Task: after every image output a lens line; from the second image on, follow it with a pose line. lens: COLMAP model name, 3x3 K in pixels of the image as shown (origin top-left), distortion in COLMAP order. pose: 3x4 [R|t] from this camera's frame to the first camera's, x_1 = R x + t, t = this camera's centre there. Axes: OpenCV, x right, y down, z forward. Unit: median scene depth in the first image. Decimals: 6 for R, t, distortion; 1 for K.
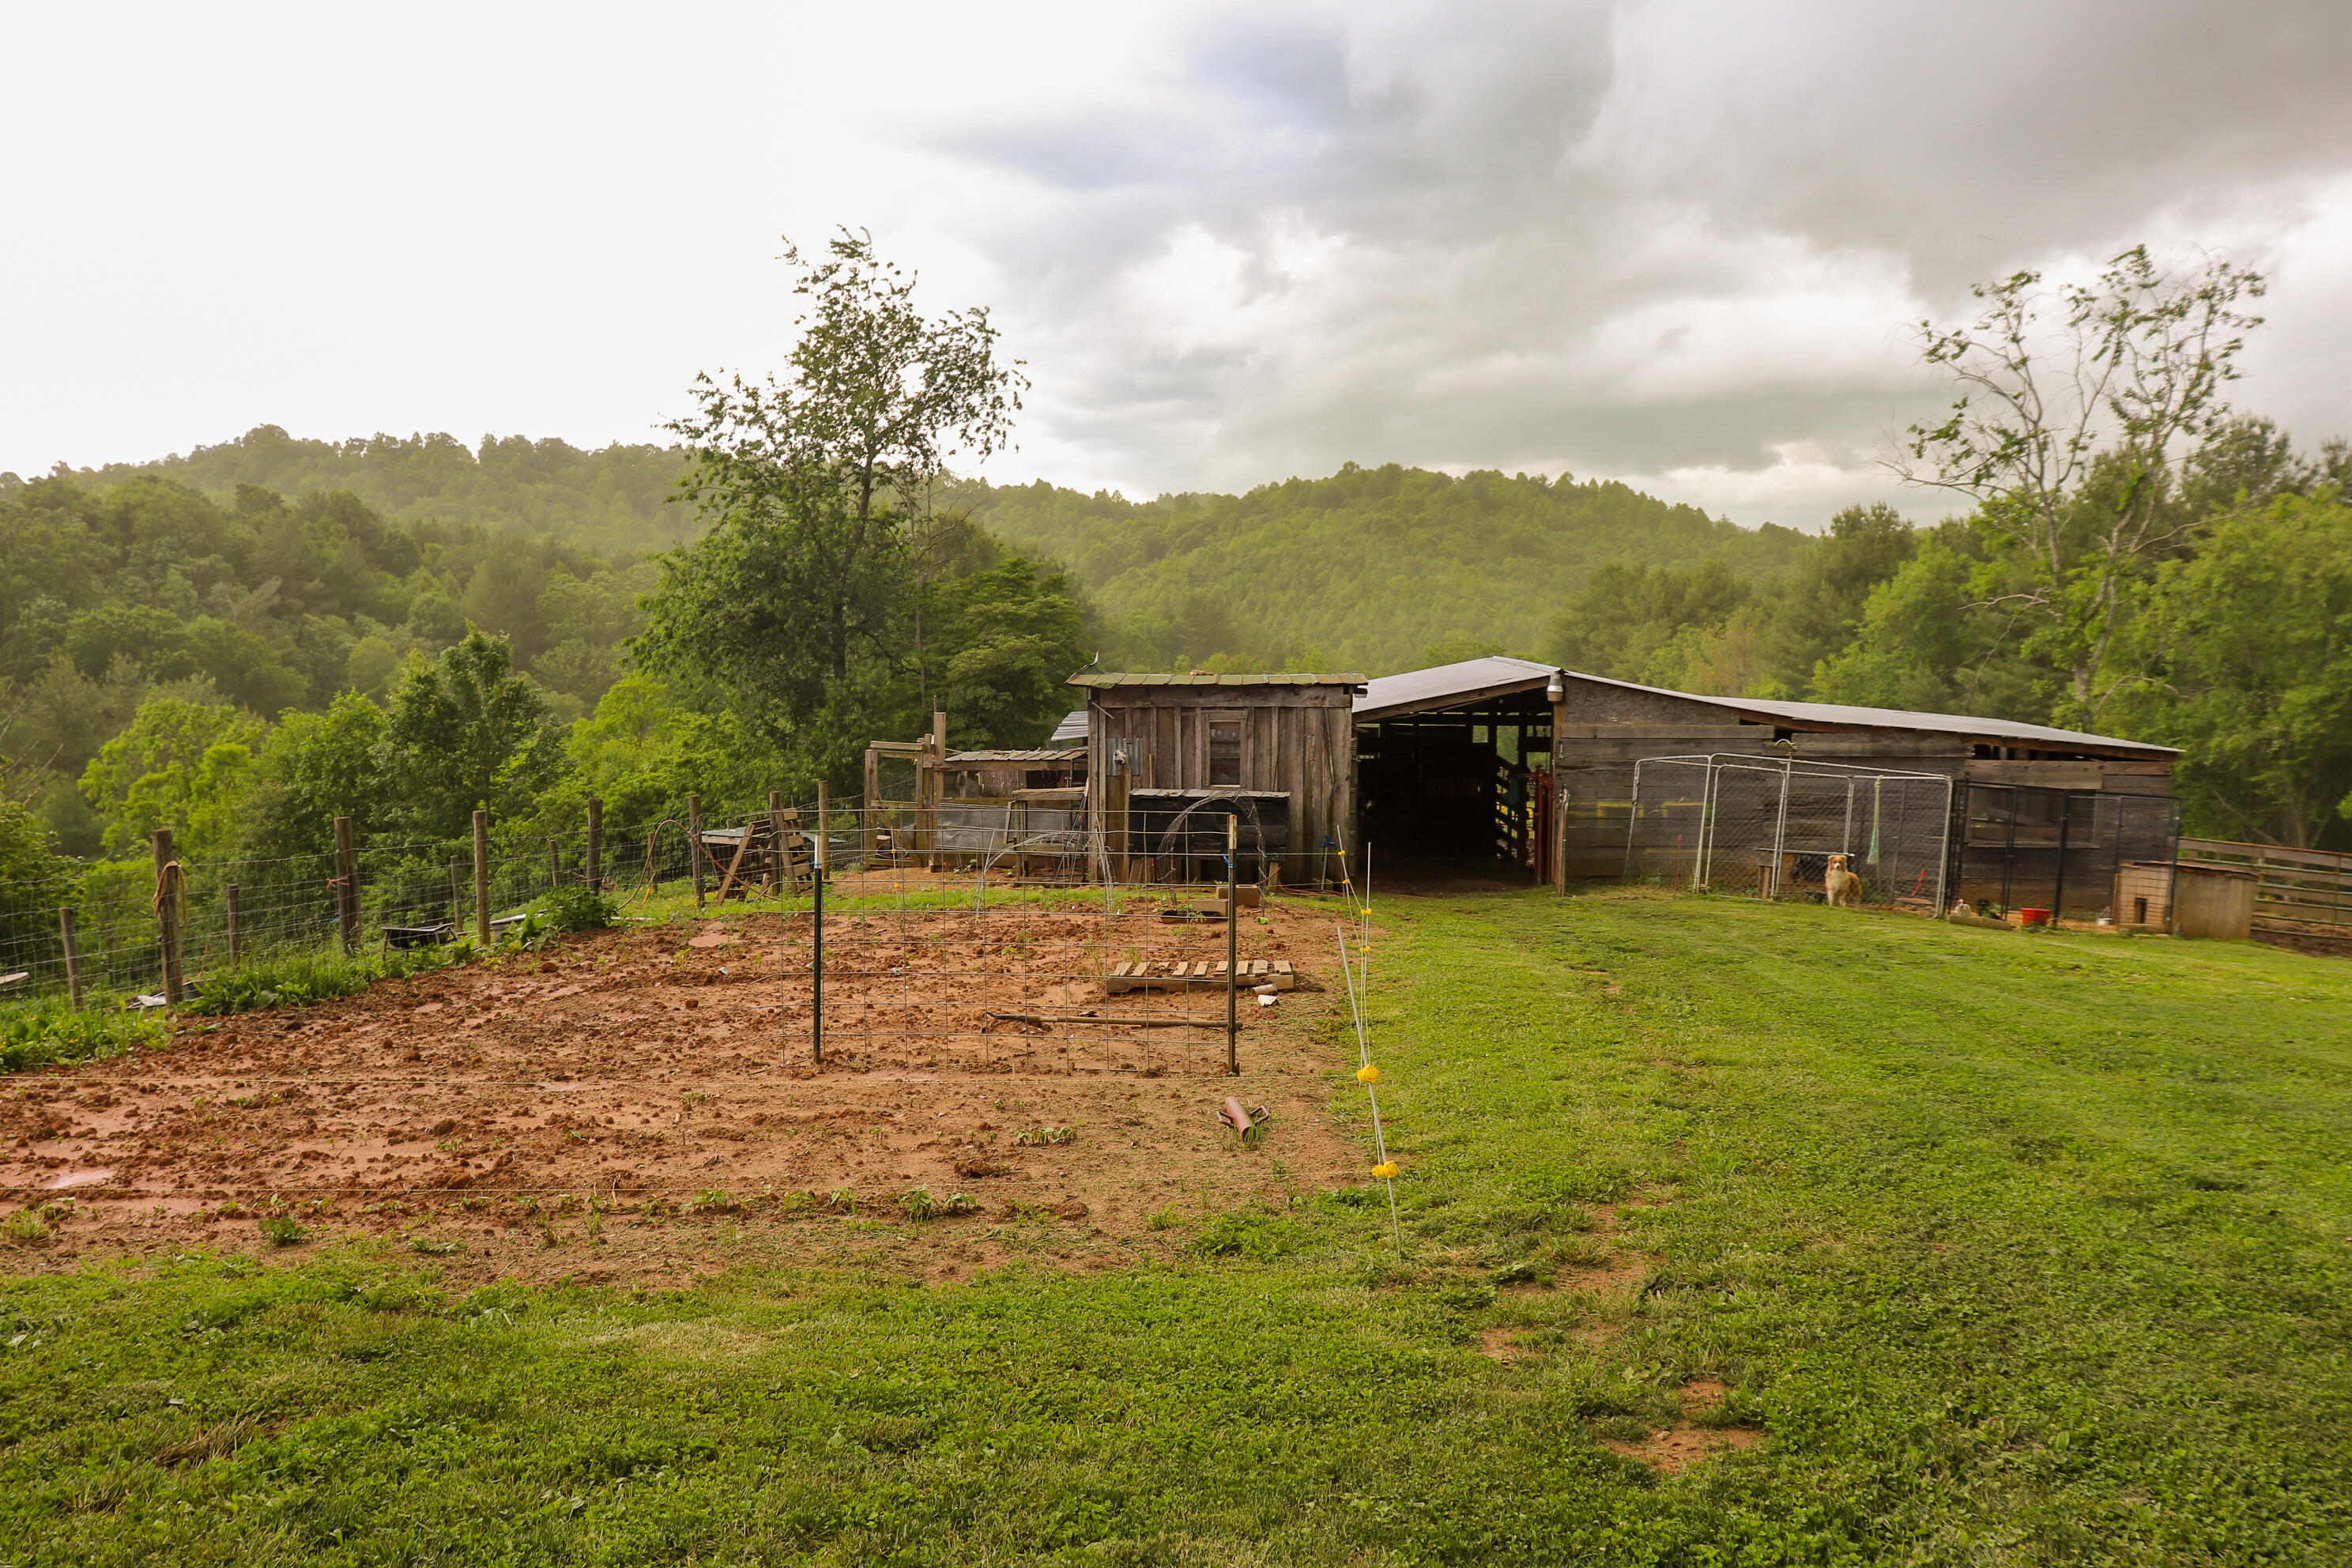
lens RADIAL K [[1941.4, 0, 1155.4], [0, 1941.4, 780.4], [0, 0, 1]] dist [-0.172221, 0.151190]
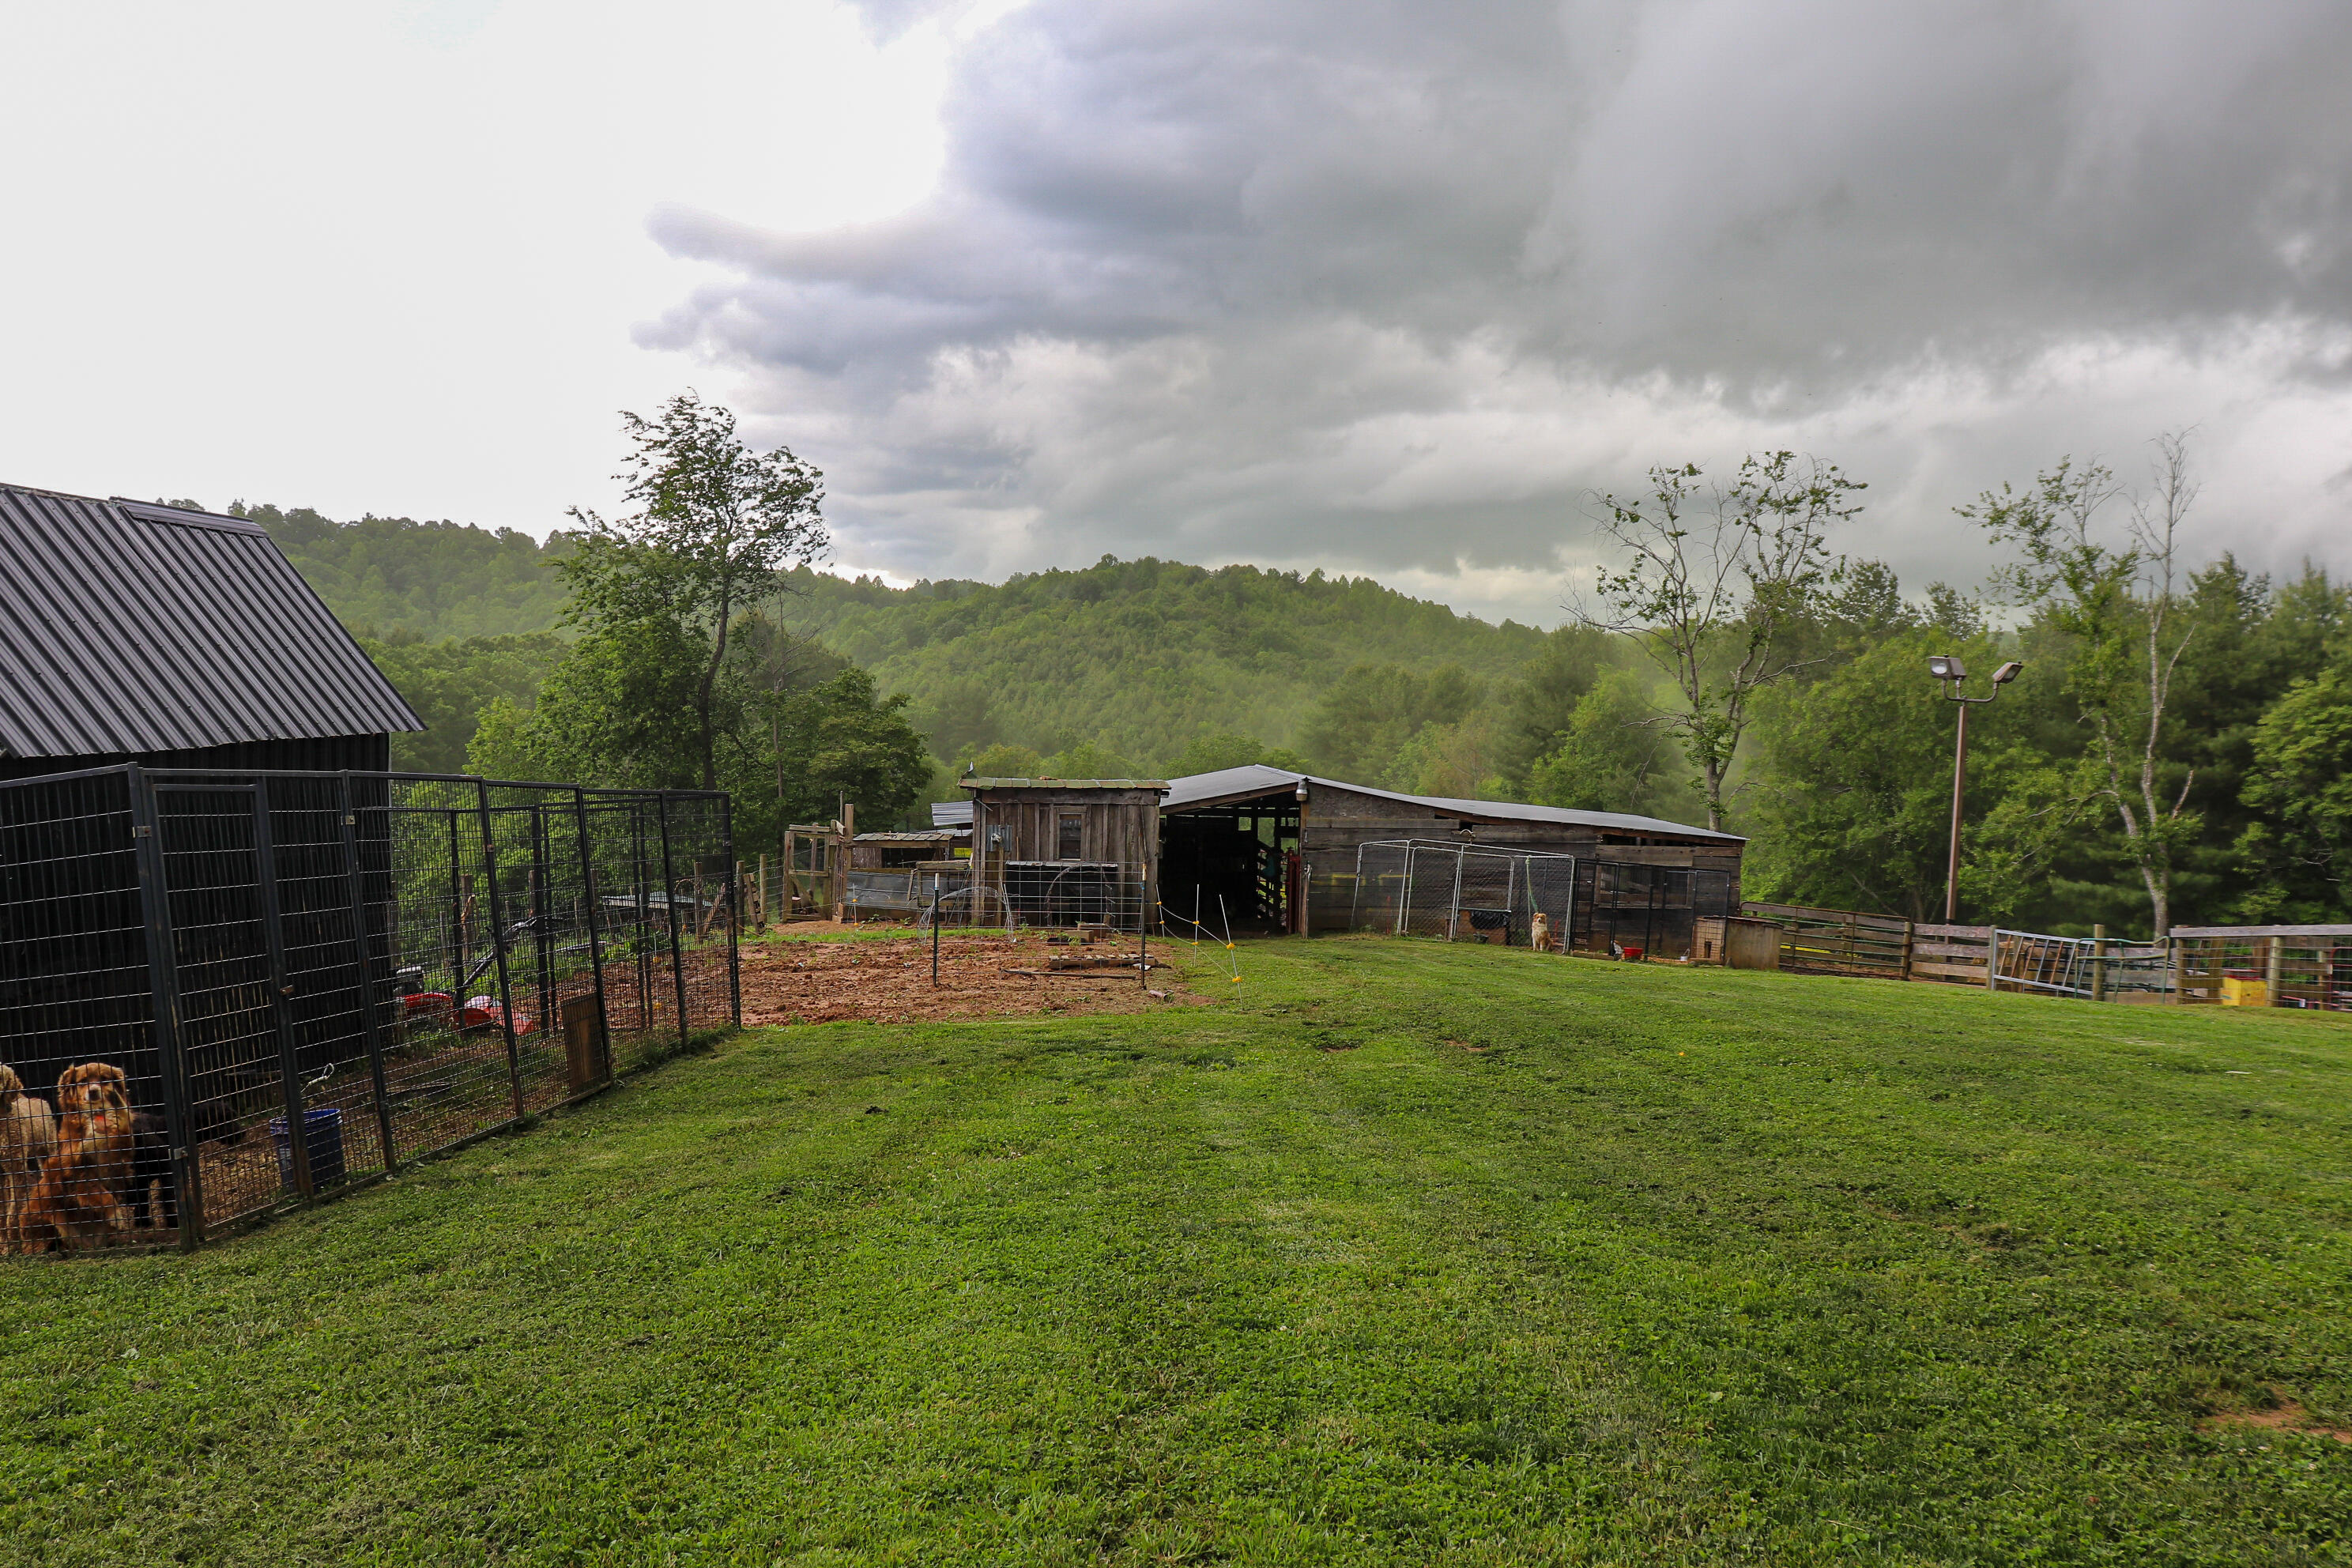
lens RADIAL K [[1941.4, 0, 1155.4], [0, 1941.4, 780.4], [0, 0, 1]] dist [-0.172221, 0.151190]
pose [[0.991858, 0.012830, 0.126699, -0.072171], [-0.007195, 0.998968, -0.044835, 0.007298], [-0.127143, 0.043559, 0.990927, -0.360808]]
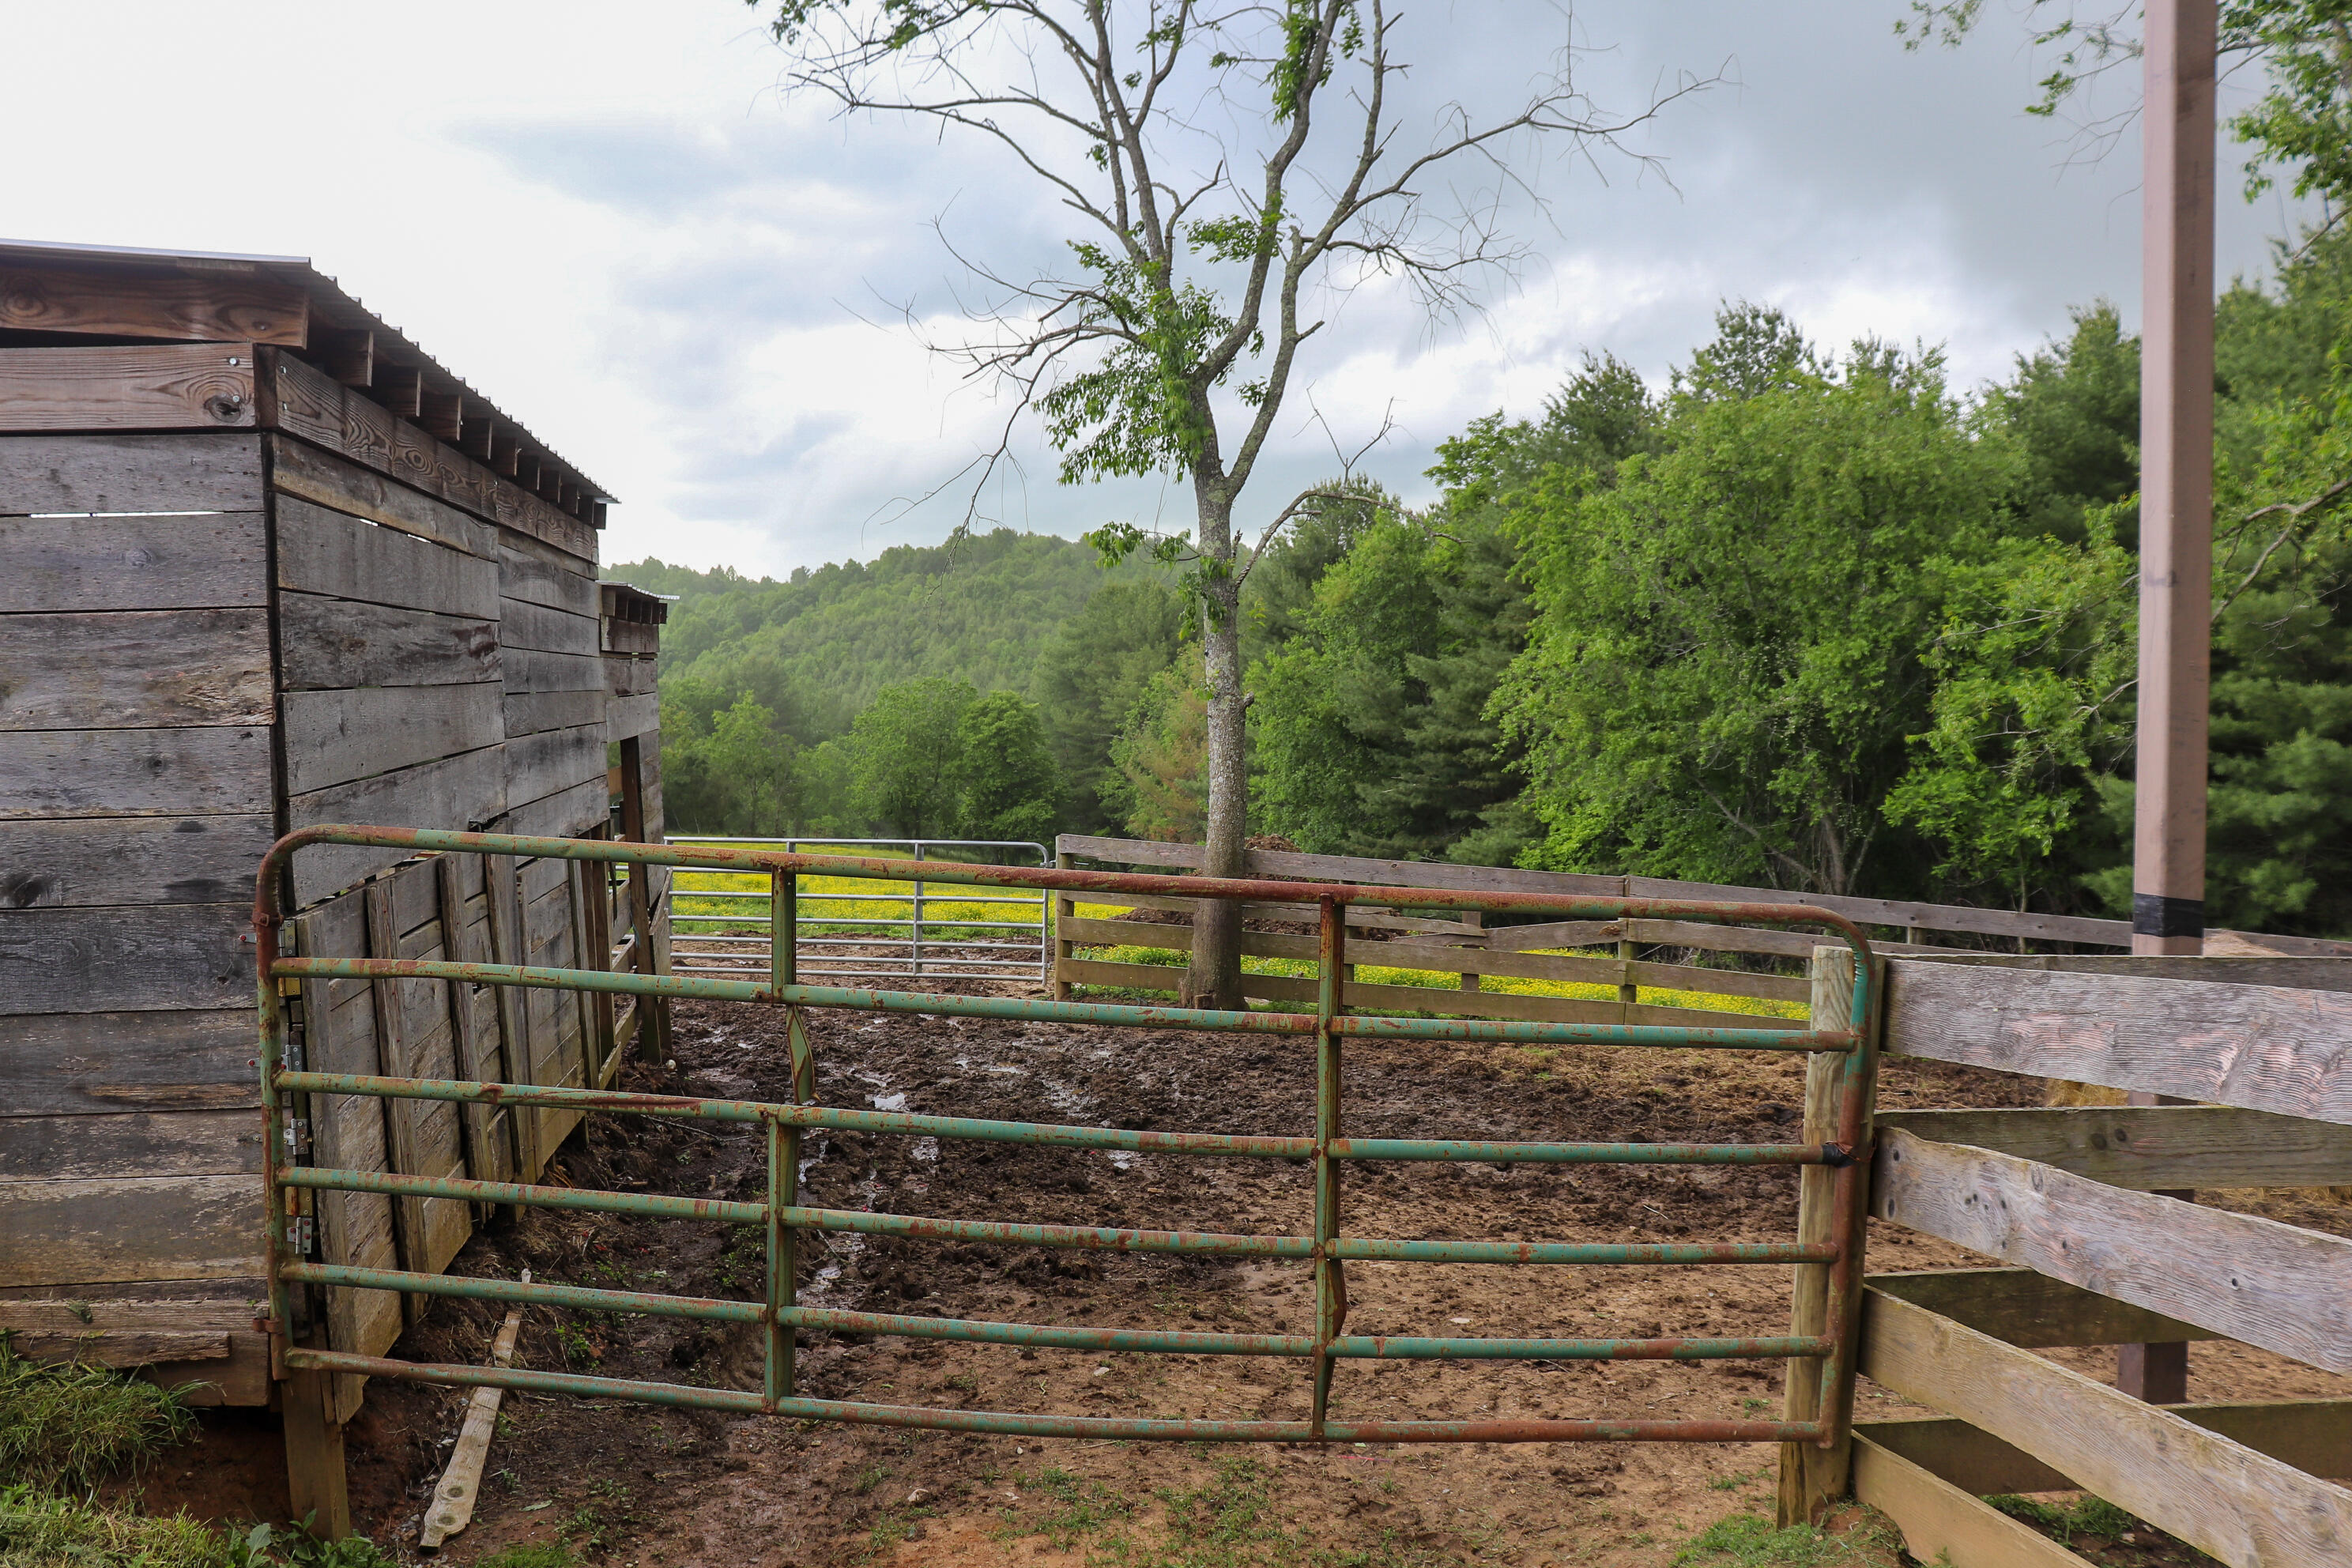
lens RADIAL K [[1941.4, 0, 1155.4], [0, 1941.4, 780.4], [0, 0, 1]] dist [-0.172221, 0.151190]
pose [[0.984147, -0.036626, 0.173531, 0.596928], [0.043580, 0.998385, -0.036432, 0.034596], [-0.171917, 0.043417, 0.984154, 0.853315]]
